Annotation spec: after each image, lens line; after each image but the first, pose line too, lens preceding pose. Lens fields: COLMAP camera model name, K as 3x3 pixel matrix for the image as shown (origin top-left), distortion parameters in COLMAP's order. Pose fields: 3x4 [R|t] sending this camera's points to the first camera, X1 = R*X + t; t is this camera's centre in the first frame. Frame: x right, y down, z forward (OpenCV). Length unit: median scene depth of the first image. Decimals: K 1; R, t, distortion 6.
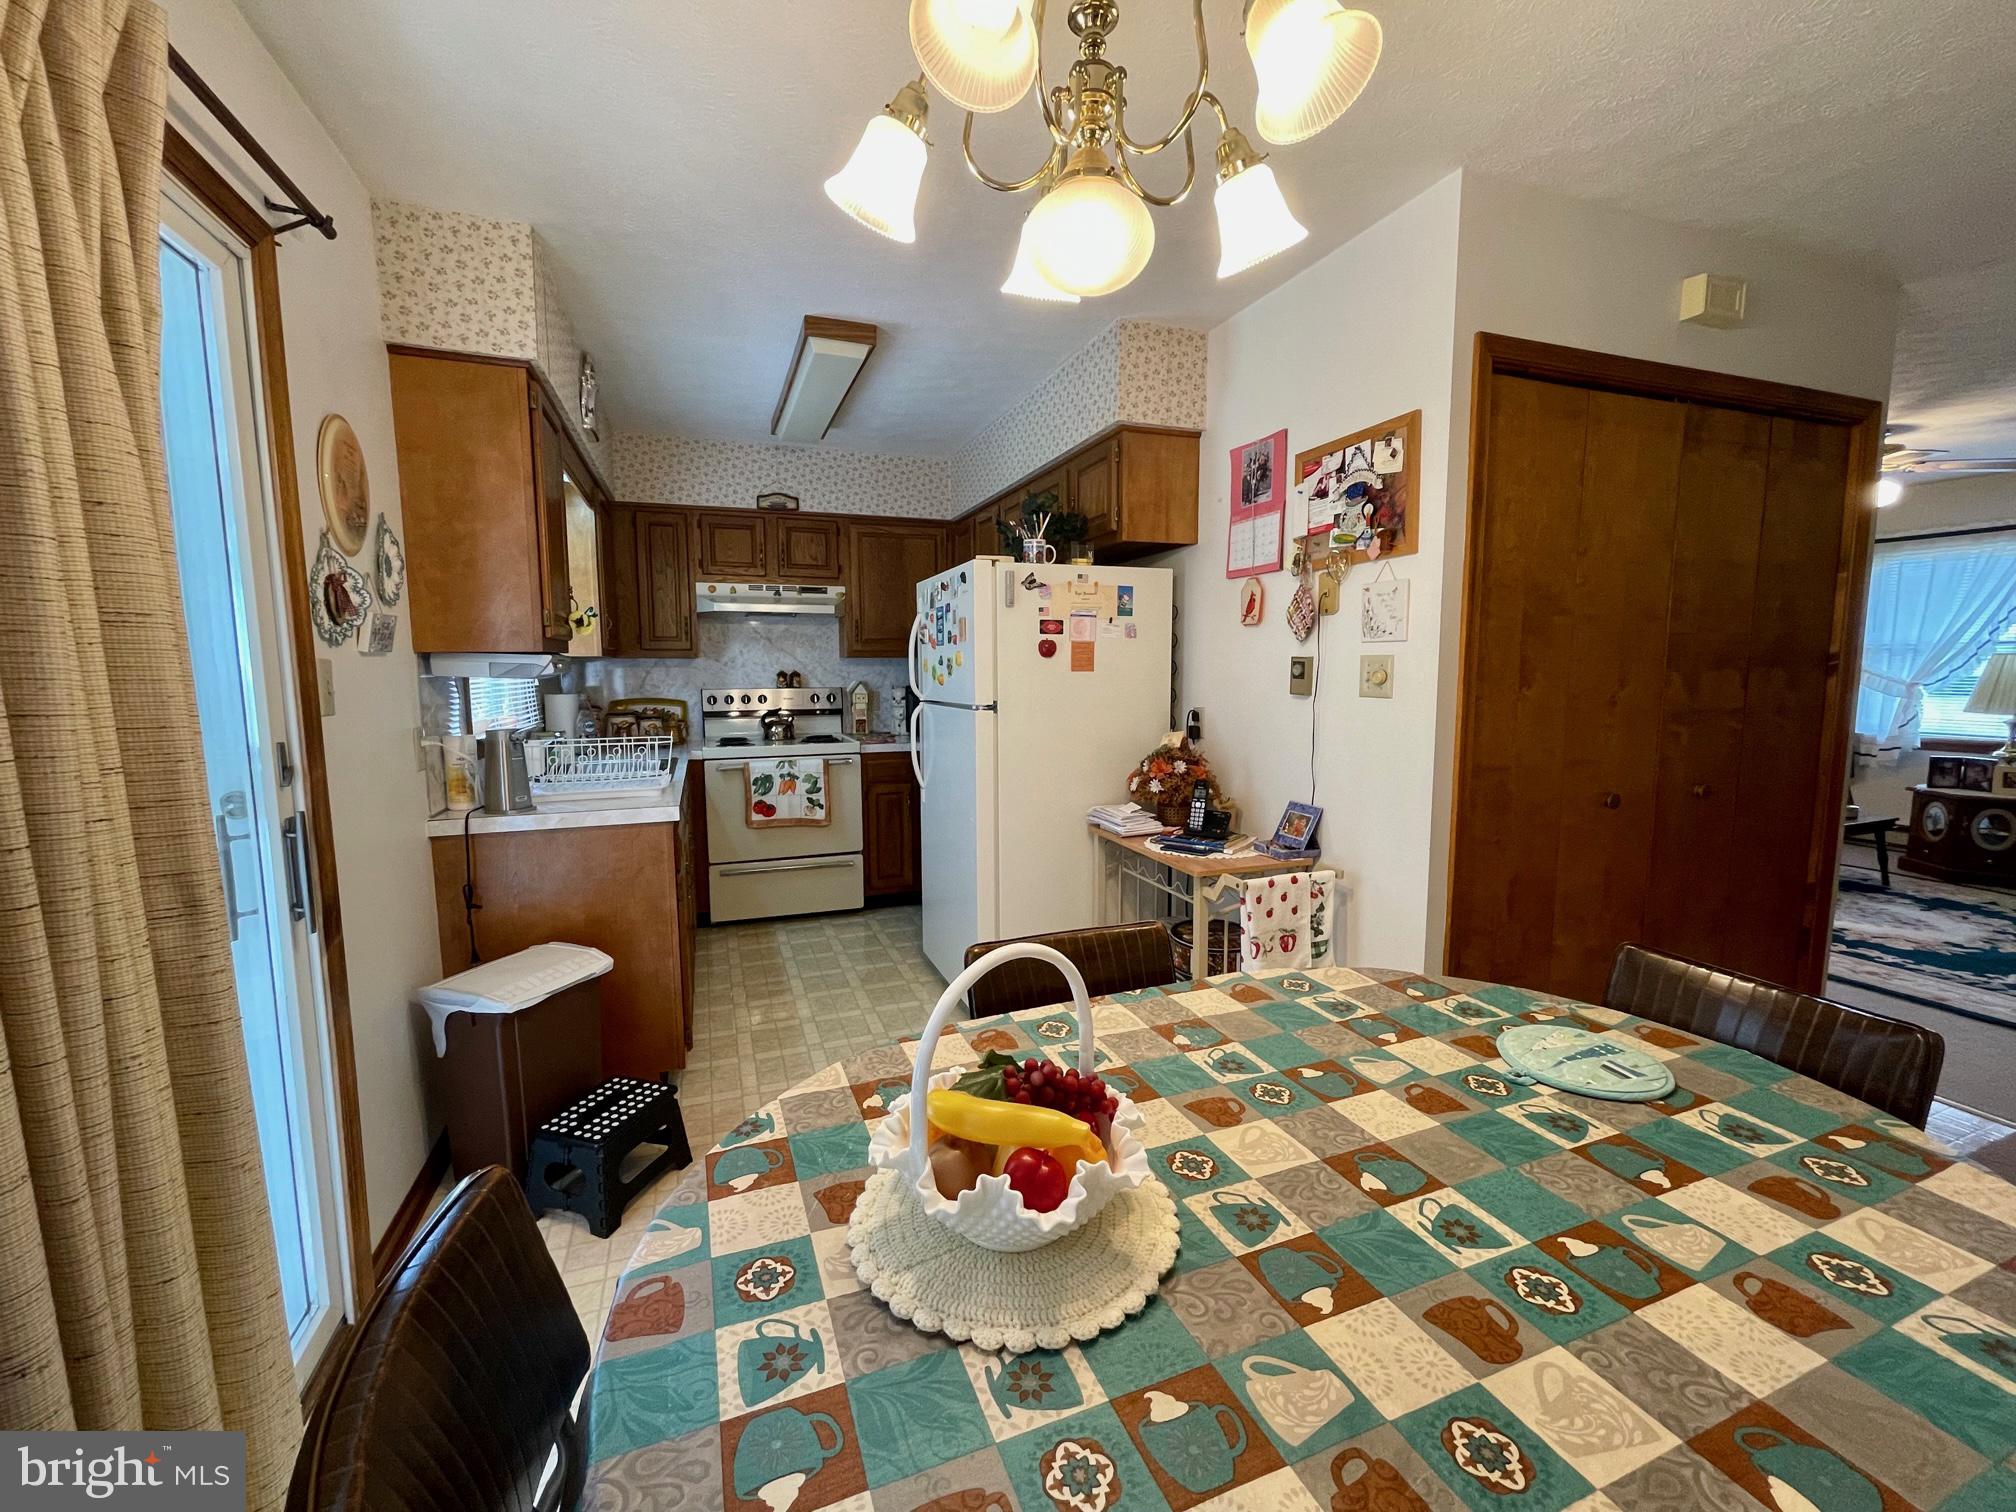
lens RADIAL K [[822.1, 0, 1013.3], [0, 822.1, 749.9], [0, 0, 1]] dist [-0.005198, -0.000588]
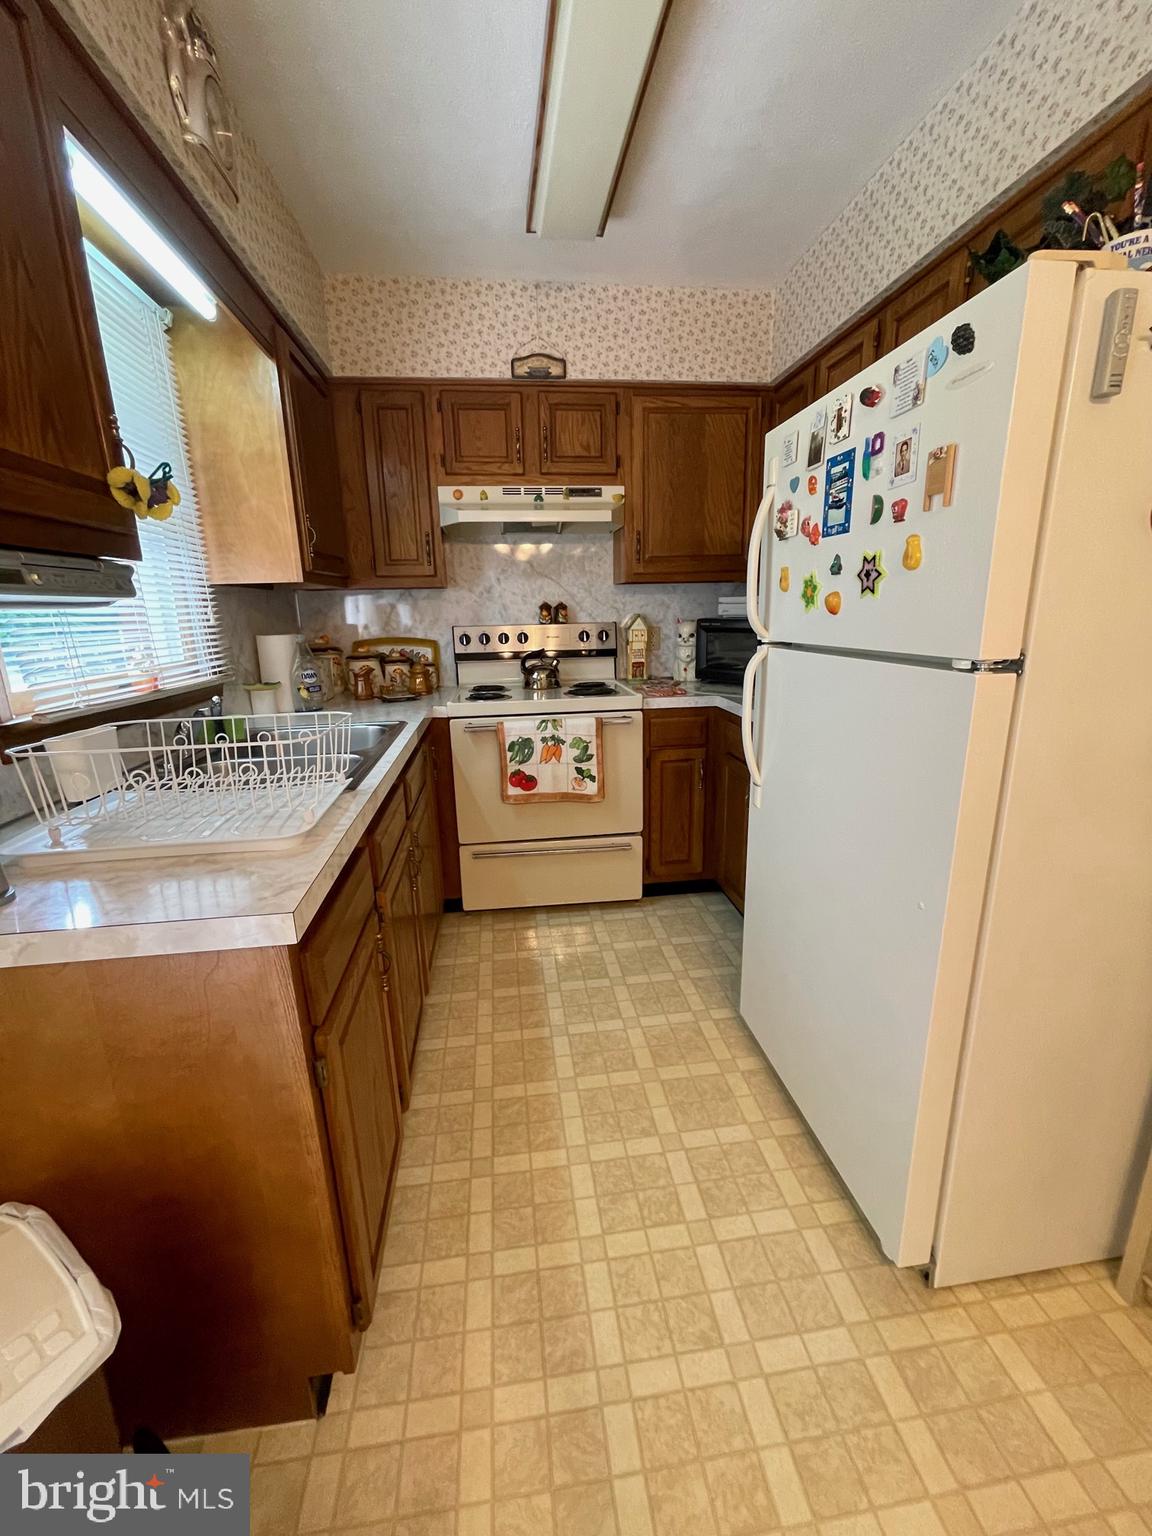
lens RADIAL K [[626.4, 0, 575.9], [0, 626.4, 769.6], [0, 0, 1]] dist [-0.005198, -0.000588]
pose [[0.972535, 0.041315, -0.229060, -0.109873], [-0.005566, 0.987966, 0.154569, -0.030528], [0.232690, -0.149048, 0.961062, 0.412671]]
